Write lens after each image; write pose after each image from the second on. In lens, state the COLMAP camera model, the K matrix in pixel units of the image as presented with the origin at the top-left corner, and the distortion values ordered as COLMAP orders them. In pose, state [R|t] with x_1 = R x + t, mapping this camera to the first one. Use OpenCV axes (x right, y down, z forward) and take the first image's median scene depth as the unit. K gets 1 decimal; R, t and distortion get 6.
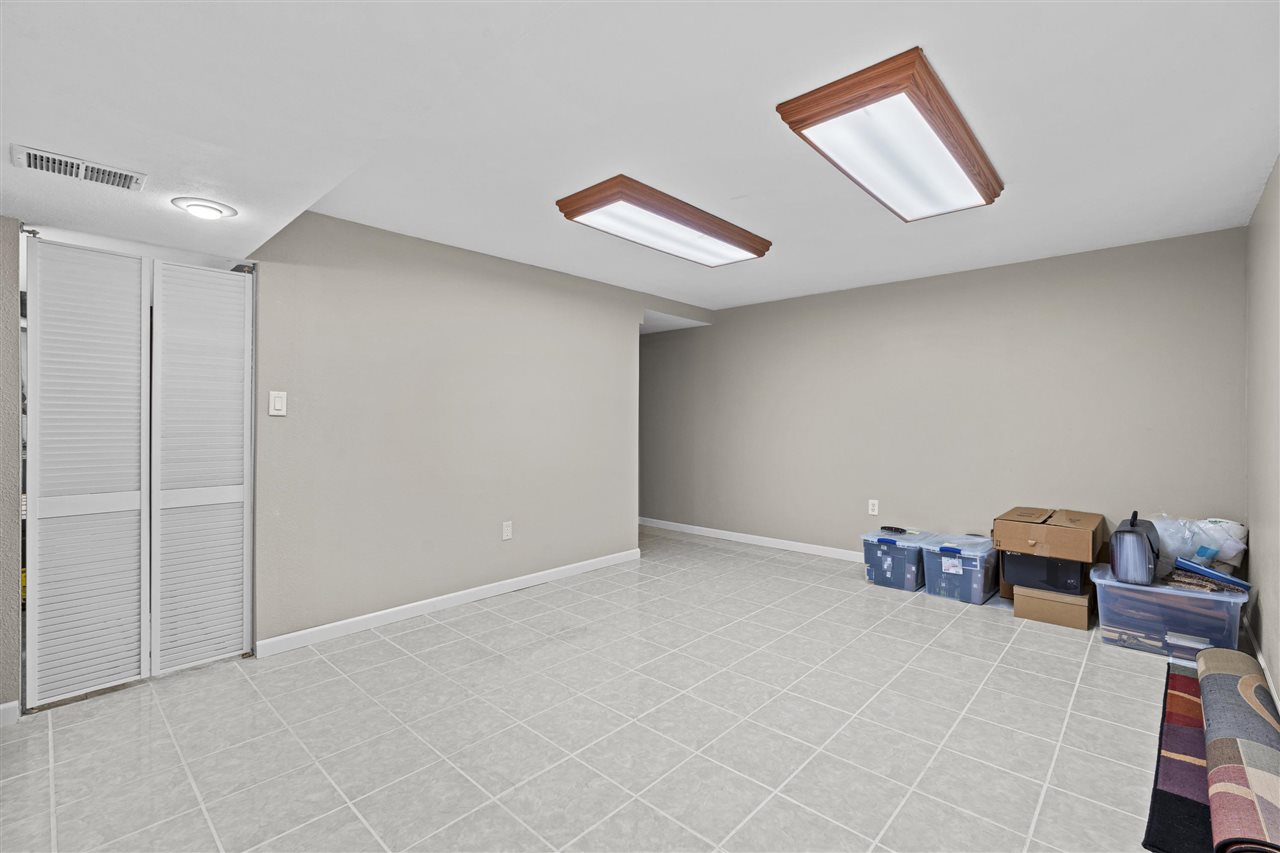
lens RADIAL K [[557.7, 0, 643.2], [0, 557.7, 429.7], [0, 0, 1]] dist [-0.002624, 0.000029]
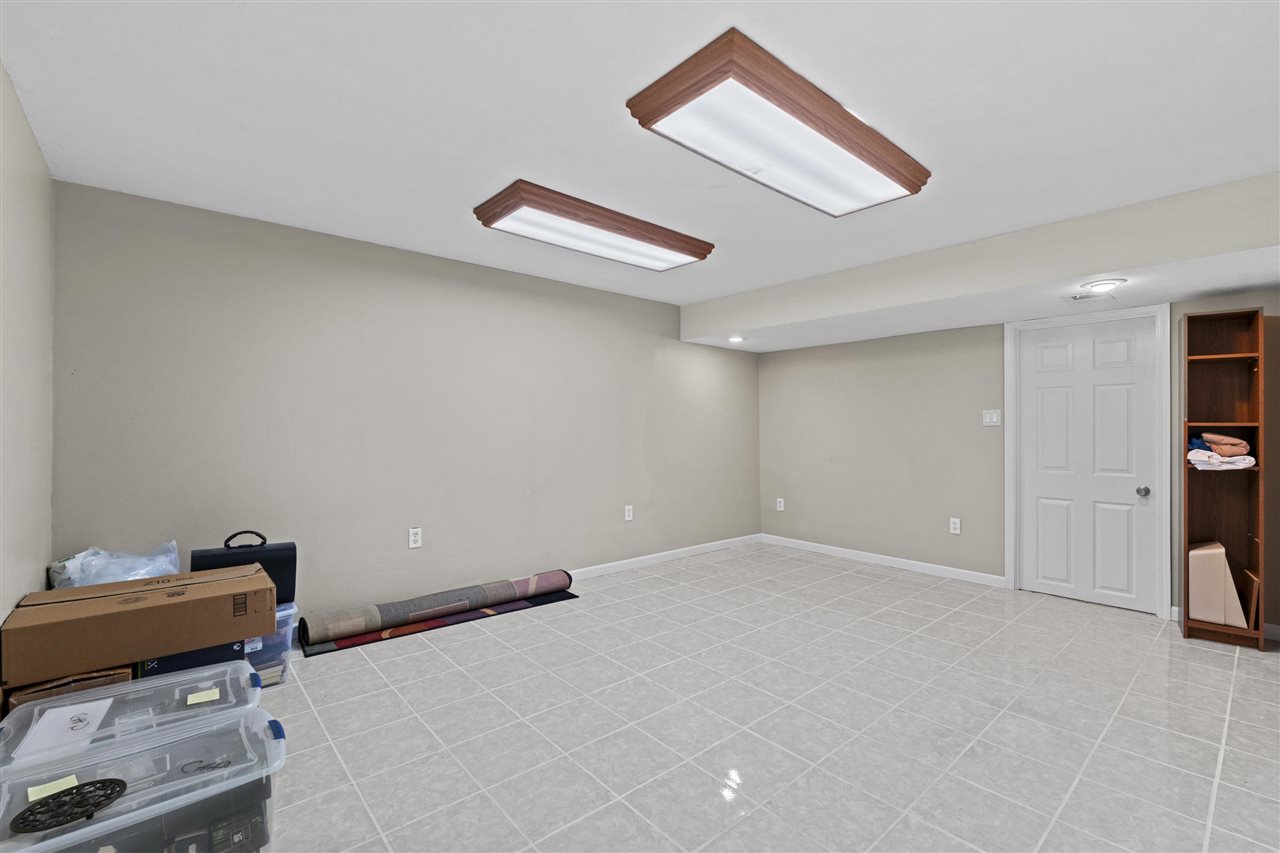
lens RADIAL K [[557.7, 0, 643.2], [0, 557.7, 429.7], [0, 0, 1]] dist [-0.002624, 0.000029]
pose [[-0.994672, -0.004061, 0.103009, 0.204139], [-0.001998, 0.999796, 0.020123, -0.032425], [-0.103069, 0.019810, -0.994477, 1.989440]]
